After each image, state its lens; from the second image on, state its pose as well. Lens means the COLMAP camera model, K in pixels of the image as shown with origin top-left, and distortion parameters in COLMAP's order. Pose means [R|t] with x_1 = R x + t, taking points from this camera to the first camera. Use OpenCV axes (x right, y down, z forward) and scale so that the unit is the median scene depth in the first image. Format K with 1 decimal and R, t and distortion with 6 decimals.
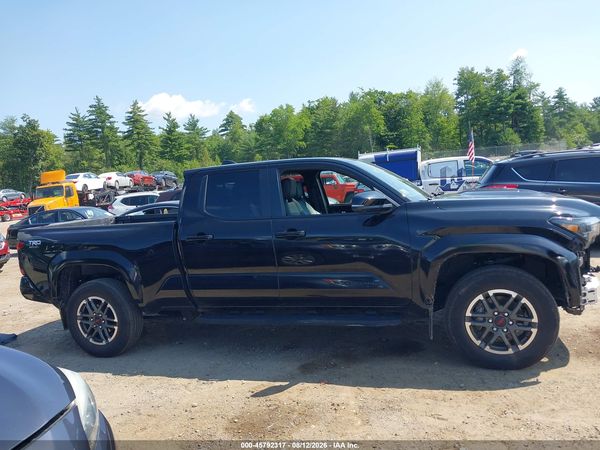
lens RADIAL K [[464.4, 0, 283.3], [0, 464.4, 238.6], [0, 0, 1]] dist [-0.004750, -0.010131]
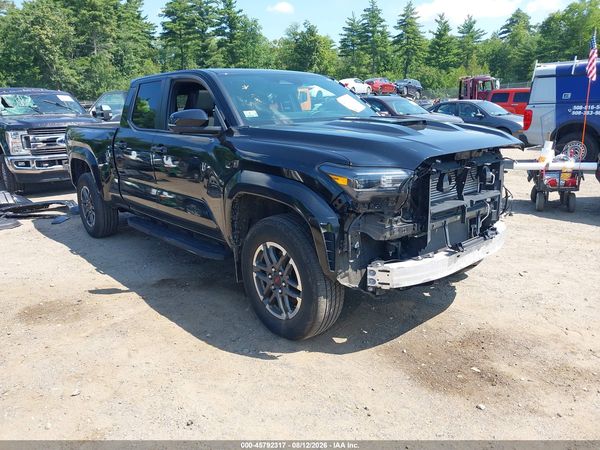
lens RADIAL K [[461.0, 0, 290.6], [0, 461.0, 224.8], [0, 0, 1]] dist [-0.008773, 0.032135]
pose [[0.858262, 0.181586, -0.480013, 0.249488], [-0.101244, 0.976839, 0.188509, -0.022437], [0.503126, -0.113191, 0.856768, 0.088955]]
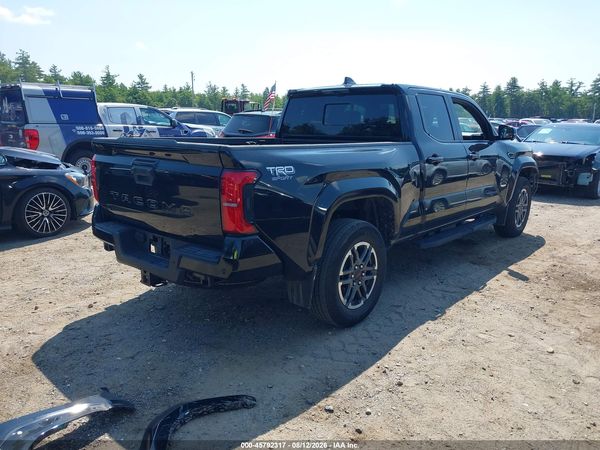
lens RADIAL K [[464.4, 0, 283.3], [0, 464.4, 238.6], [0, 0, 1]] dist [-0.004750, -0.010131]
pose [[0.398837, -0.126330, 0.908278, -0.430054], [0.054554, 0.991980, 0.114016, 0.012060], [-0.915398, 0.004077, 0.402530, 0.318780]]
